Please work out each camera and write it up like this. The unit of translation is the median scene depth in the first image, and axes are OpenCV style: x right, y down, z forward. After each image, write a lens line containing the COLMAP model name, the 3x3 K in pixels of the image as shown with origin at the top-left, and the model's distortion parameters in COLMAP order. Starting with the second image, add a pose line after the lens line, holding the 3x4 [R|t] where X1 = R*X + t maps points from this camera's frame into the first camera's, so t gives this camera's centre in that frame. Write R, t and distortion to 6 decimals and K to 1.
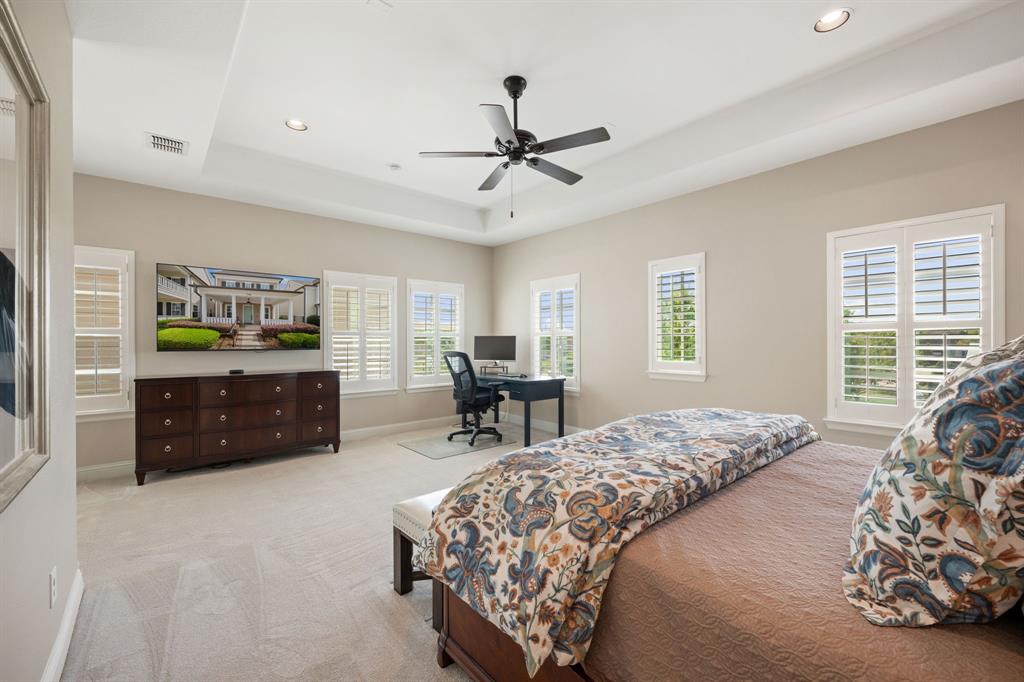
lens RADIAL K [[422.0, 0, 512.0], [0, 422.0, 341.0], [0, 0, 1]] dist [-0.001626, -0.000004]
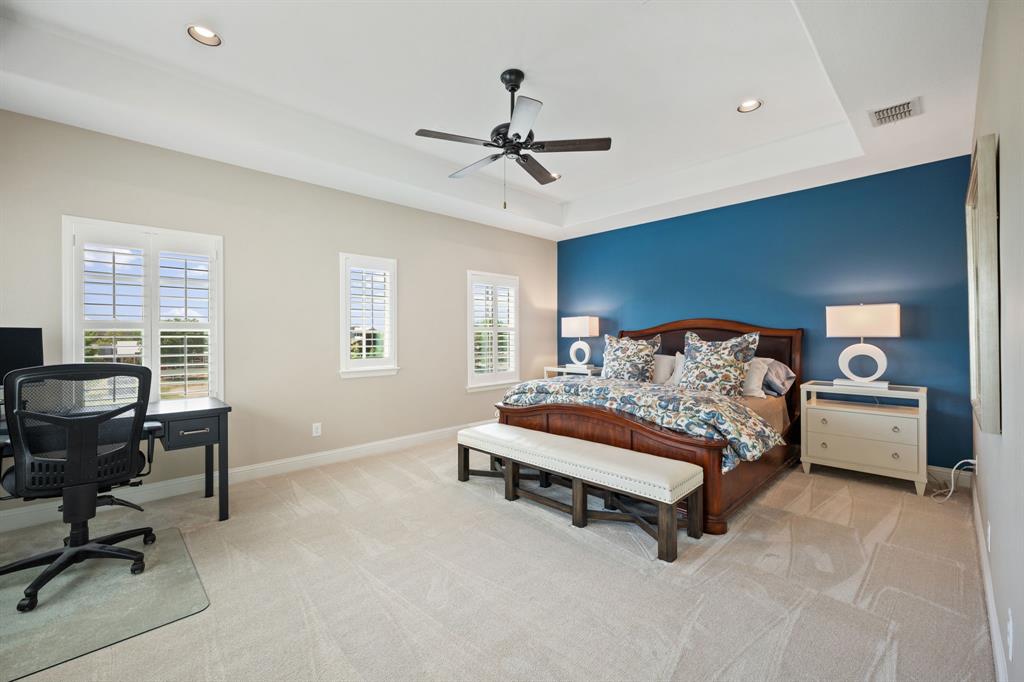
lens RADIAL K [[422.0, 0, 512.0], [0, 422.0, 341.0], [0, 0, 1]] dist [-0.001626, -0.000004]
pose [[-0.062004, -0.001473, 0.998075, -0.756381], [0.003315, 0.999993, 0.001682, 0.006522], [-0.998070, 0.003413, -0.061999, 0.821591]]
